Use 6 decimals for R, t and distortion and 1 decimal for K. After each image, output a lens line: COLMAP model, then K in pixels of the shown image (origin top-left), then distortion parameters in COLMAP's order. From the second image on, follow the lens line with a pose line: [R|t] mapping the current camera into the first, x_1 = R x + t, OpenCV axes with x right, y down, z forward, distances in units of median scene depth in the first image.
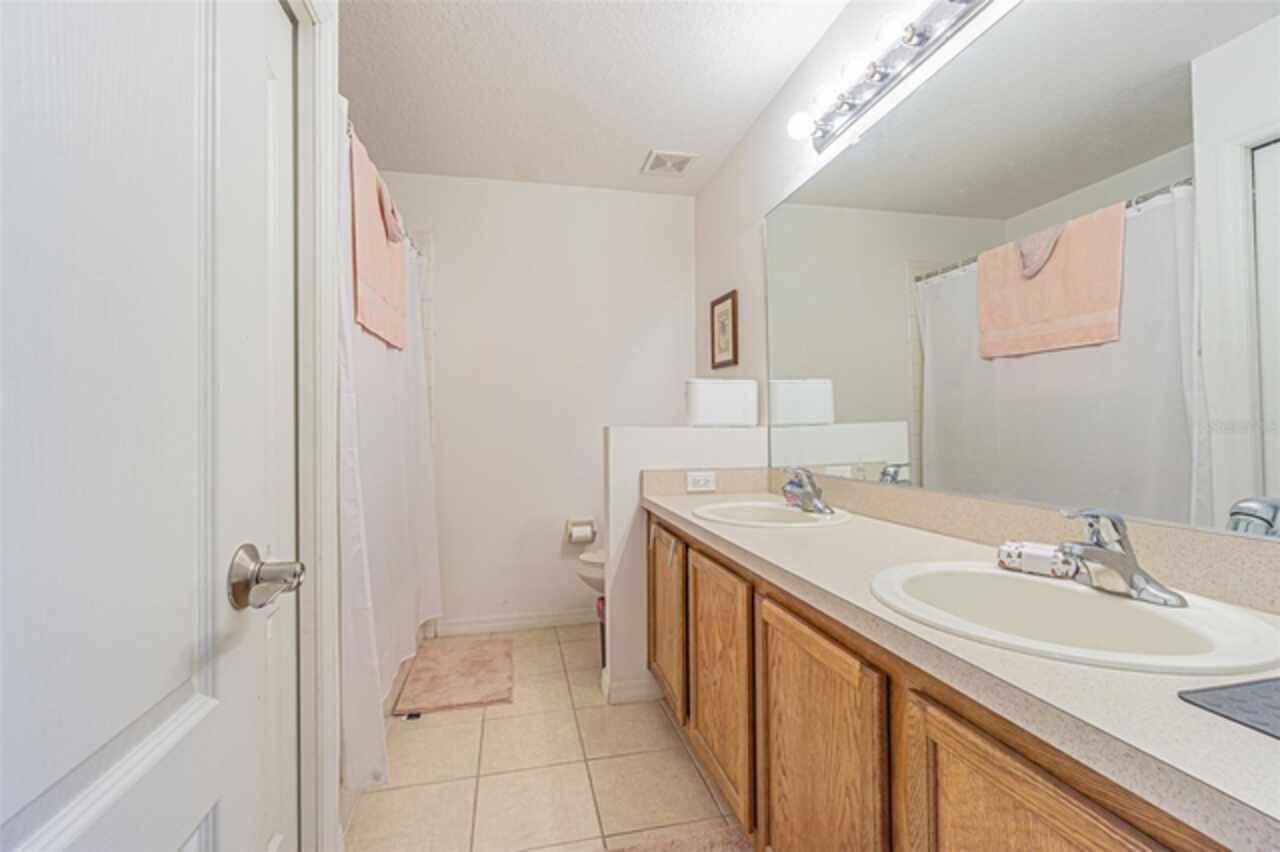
lens RADIAL K [[548.8, 0, 634.7], [0, 548.8, 417.5], [0, 0, 1]] dist [-0.003942, -0.000258]
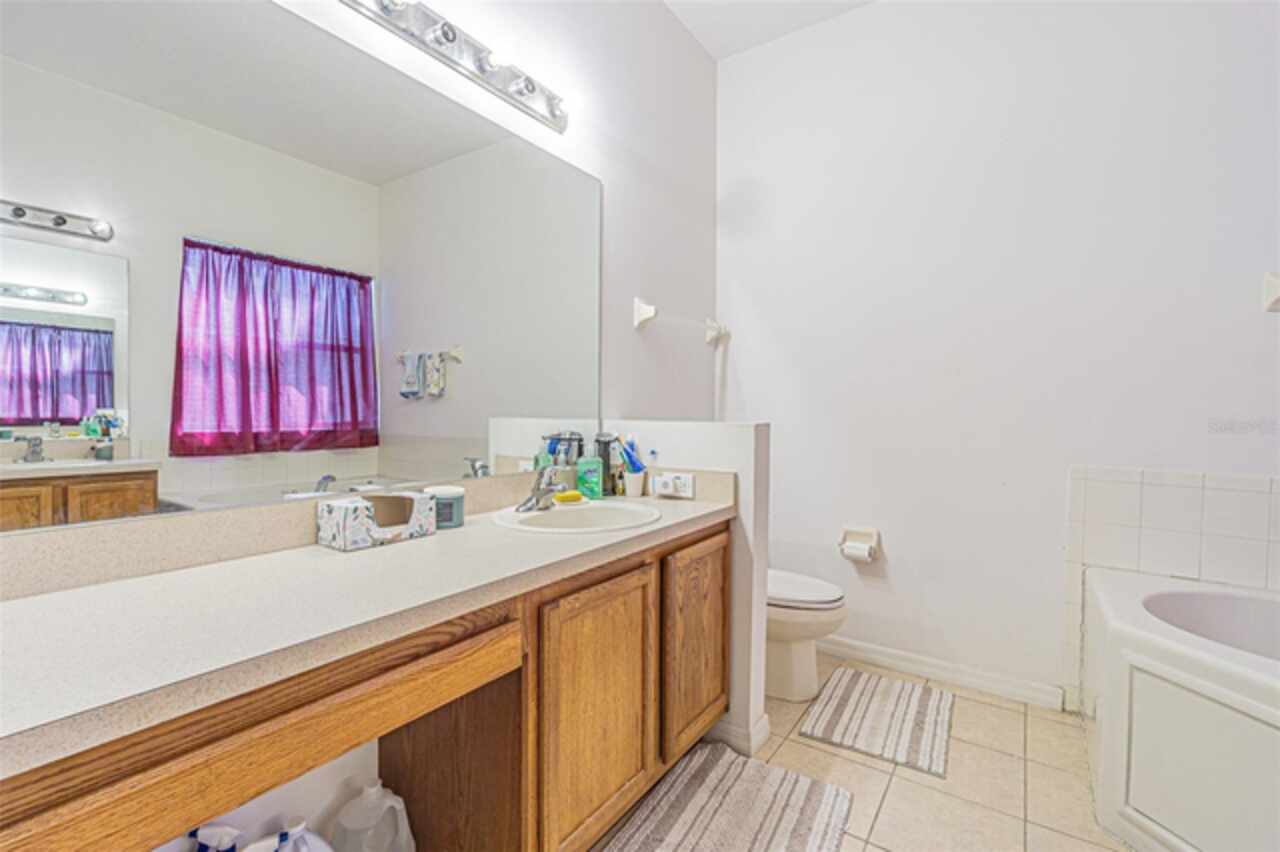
lens RADIAL K [[548.8, 0, 634.7], [0, 548.8, 417.5], [0, 0, 1]] dist [-0.003942, -0.000258]
pose [[-0.616280, 0.001841, 0.787525, -0.578354], [-0.013339, 0.999829, -0.012776, 0.042849], [-0.787414, -0.018379, -0.616150, 1.506370]]
